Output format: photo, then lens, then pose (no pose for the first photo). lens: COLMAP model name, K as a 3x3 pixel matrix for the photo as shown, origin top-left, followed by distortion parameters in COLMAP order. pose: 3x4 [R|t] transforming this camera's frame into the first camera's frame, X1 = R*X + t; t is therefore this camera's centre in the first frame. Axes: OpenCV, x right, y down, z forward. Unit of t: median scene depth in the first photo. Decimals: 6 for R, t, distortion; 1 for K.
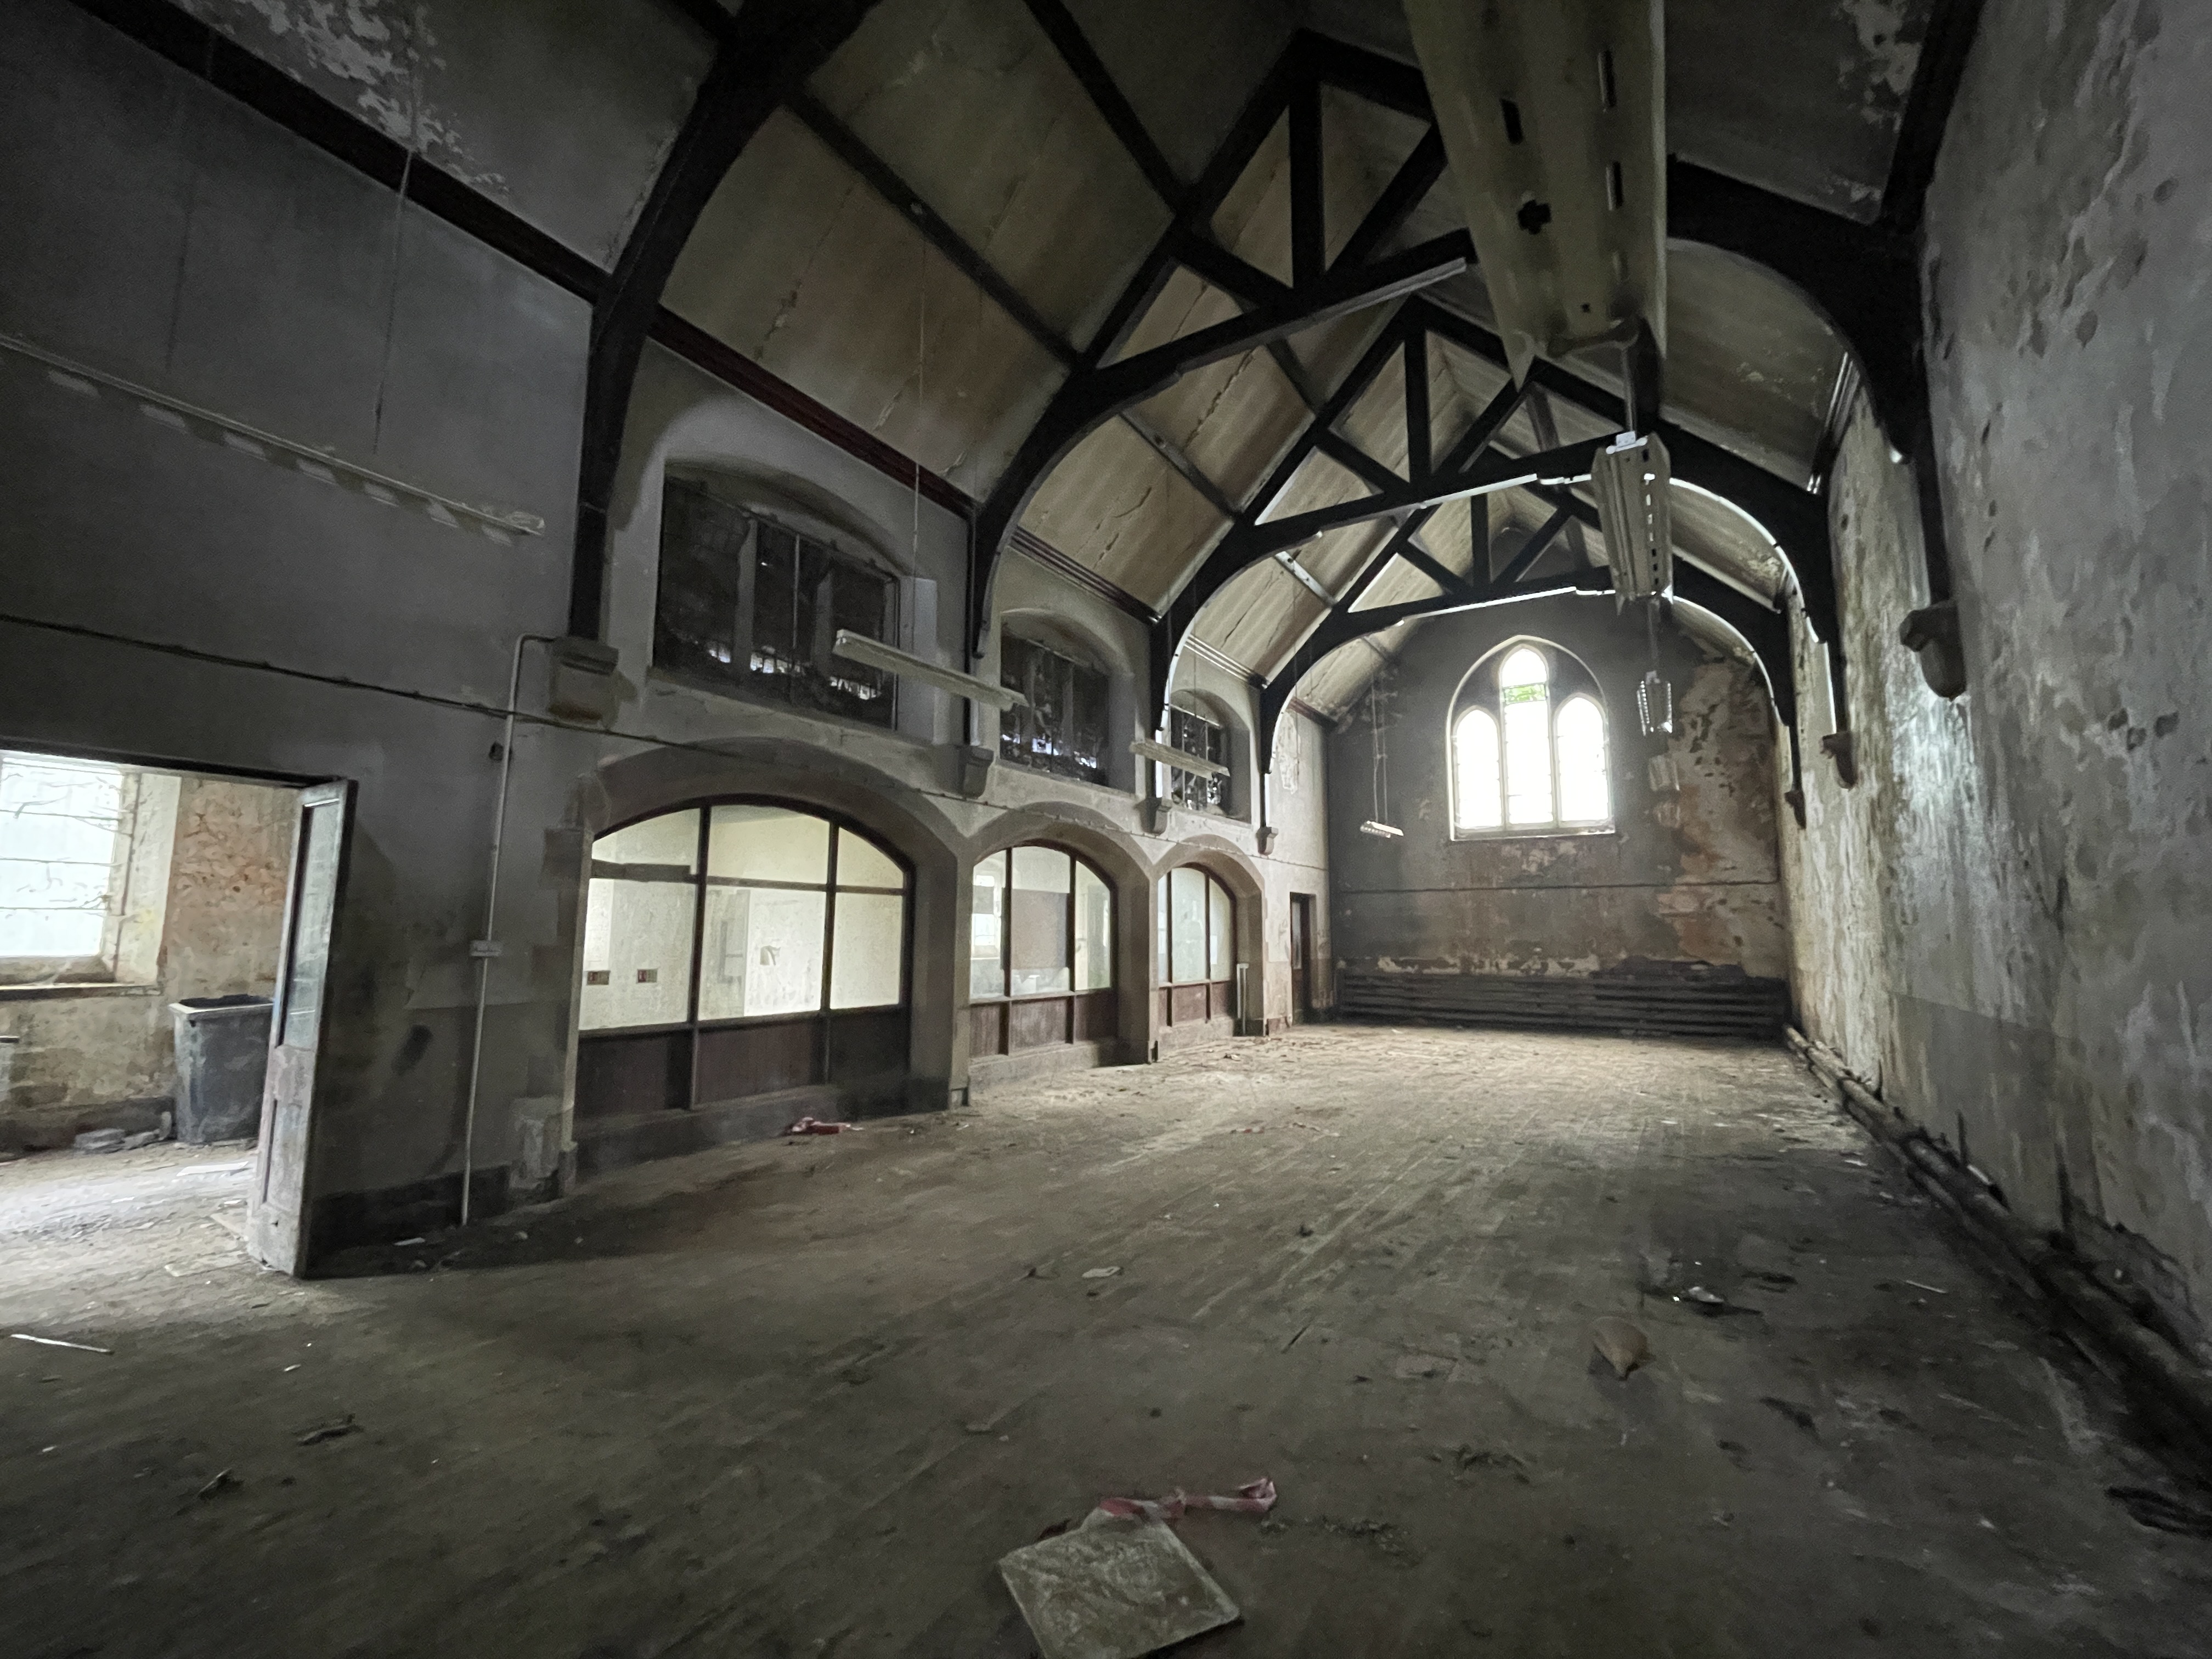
lens RADIAL K [[900.5, 0, 1107.7], [0, 900.5, 827.2], [0, 0, 1]] dist [-0.001132, -0.000030]
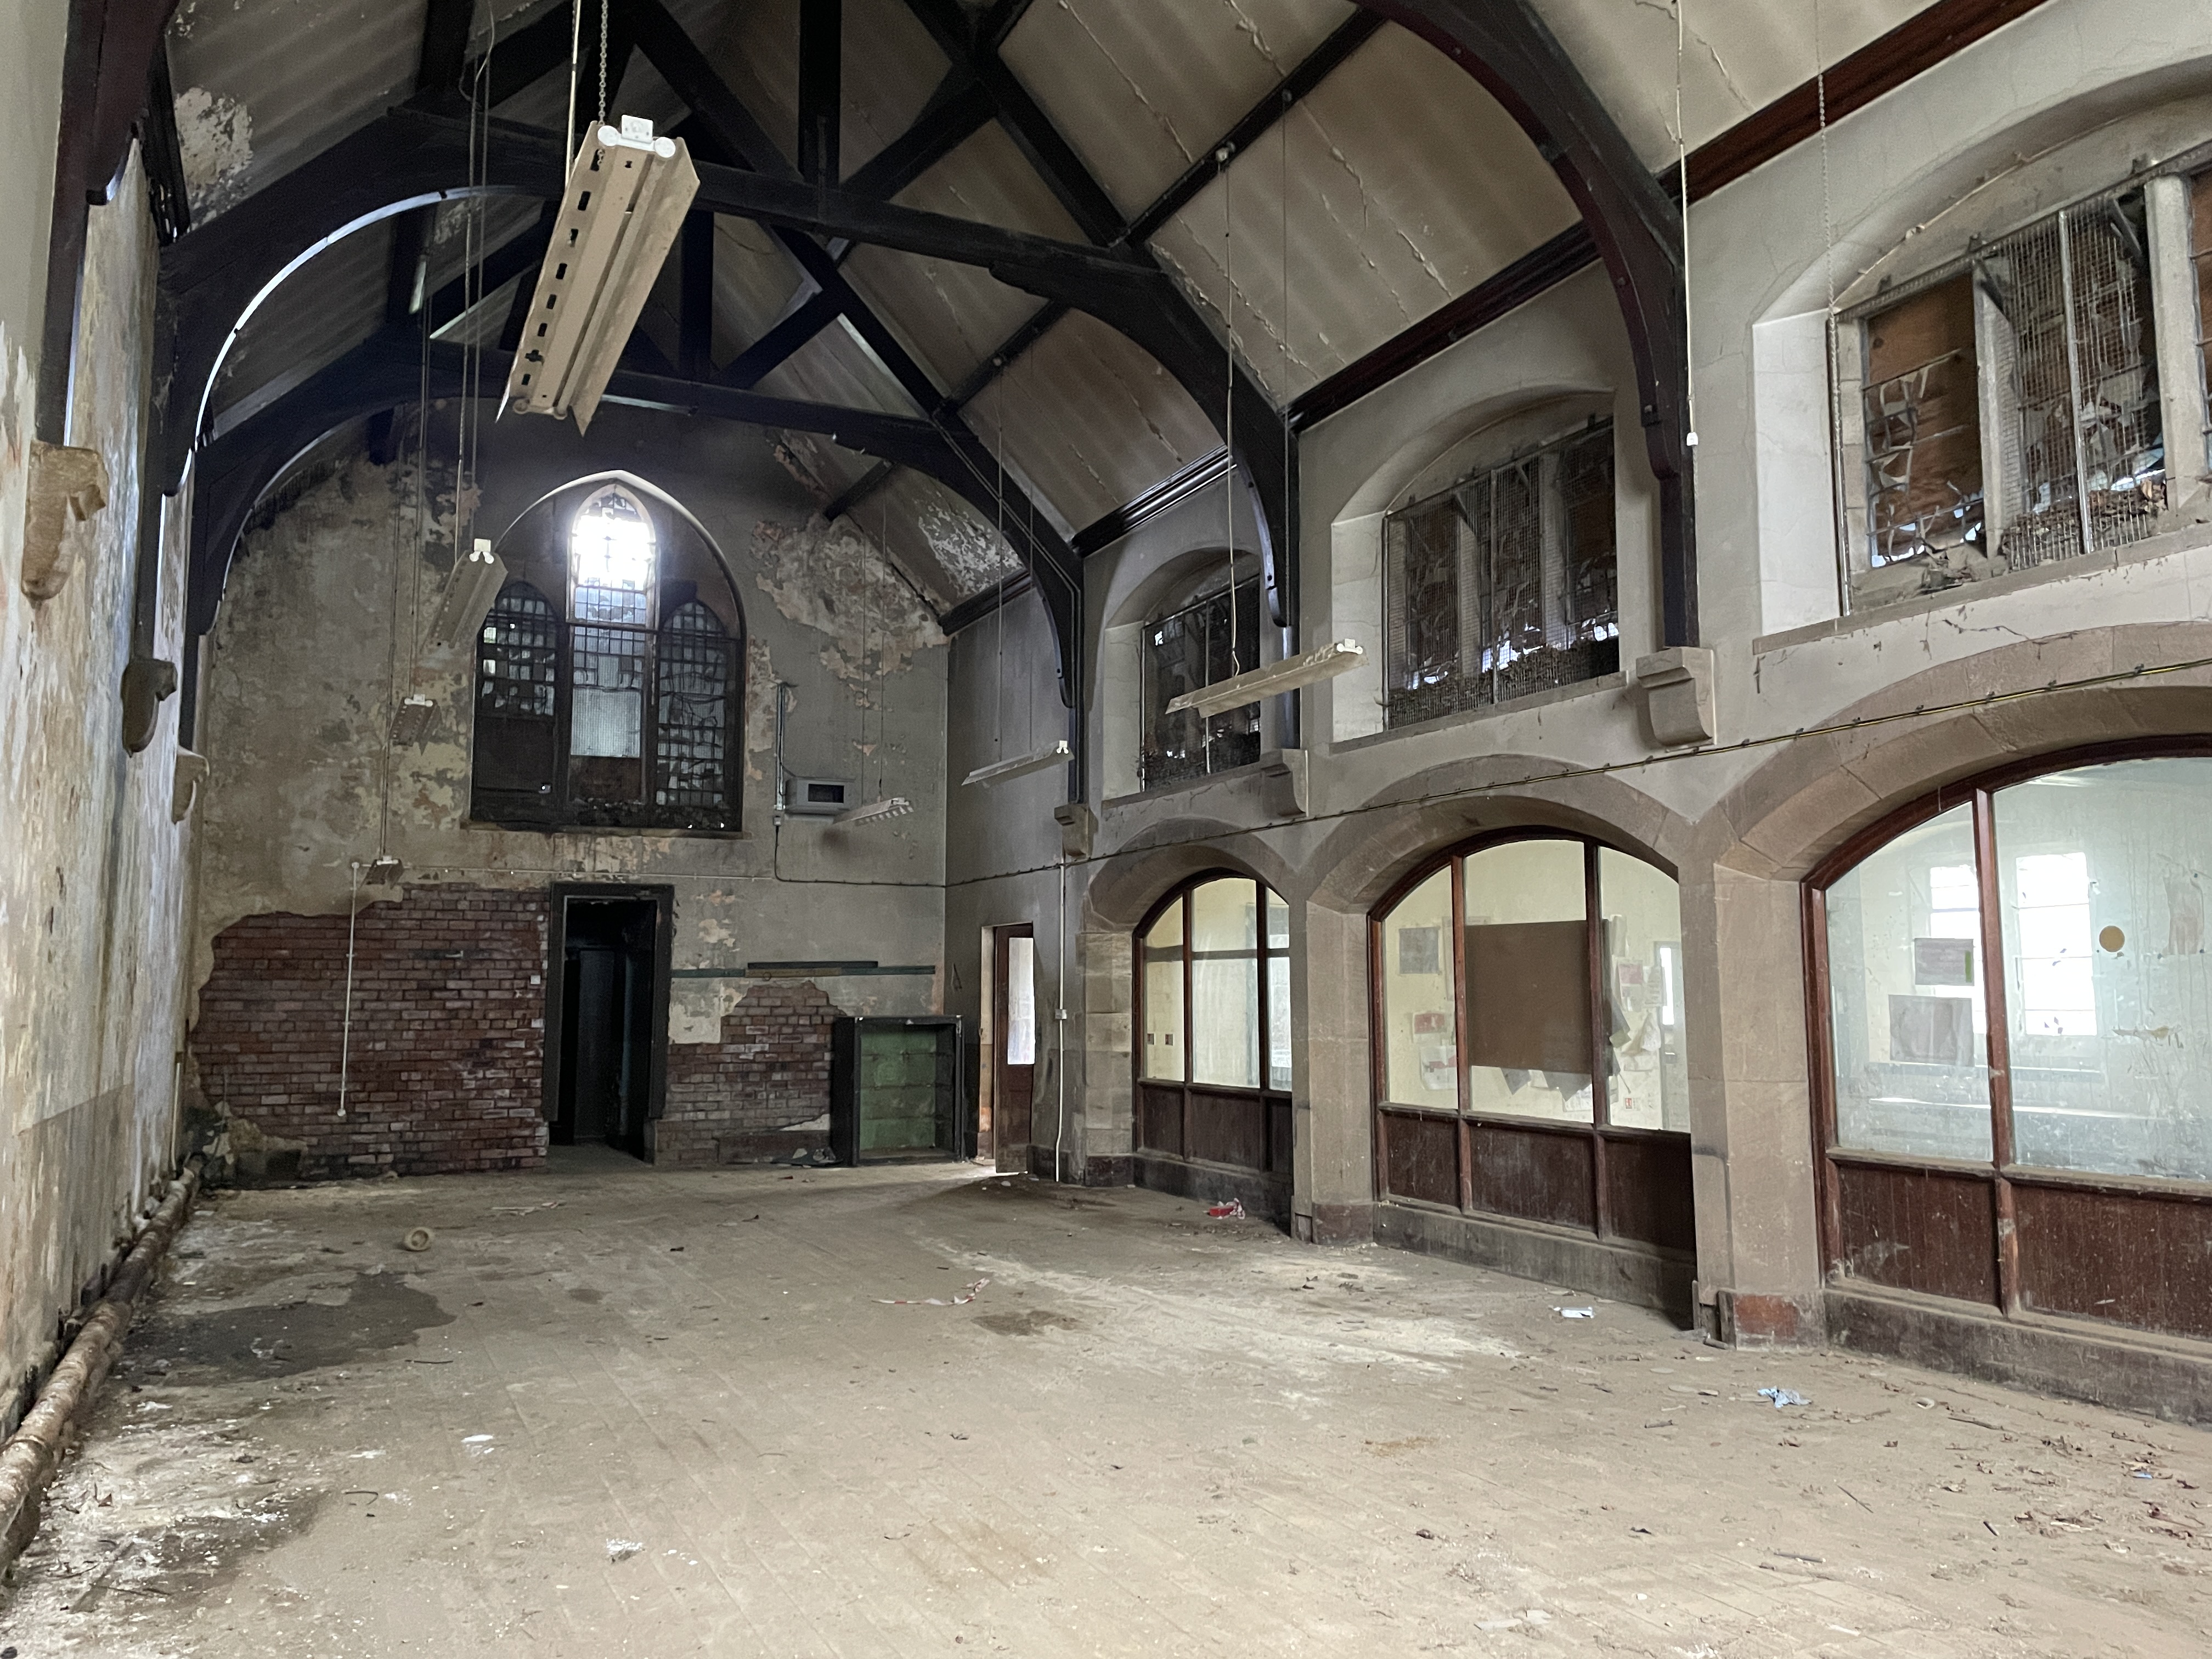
lens RADIAL K [[1664.3, 0, 1106.4], [0, 1664.3, 825.7], [0, 0, 1]] dist [0.001900, -0.000015]
pose [[-0.513705, -0.102266, -0.851850, 1.264904], [0.089013, 0.981160, -0.171468, 0.224753], [0.853337, -0.163909, -0.494924, 1.806633]]
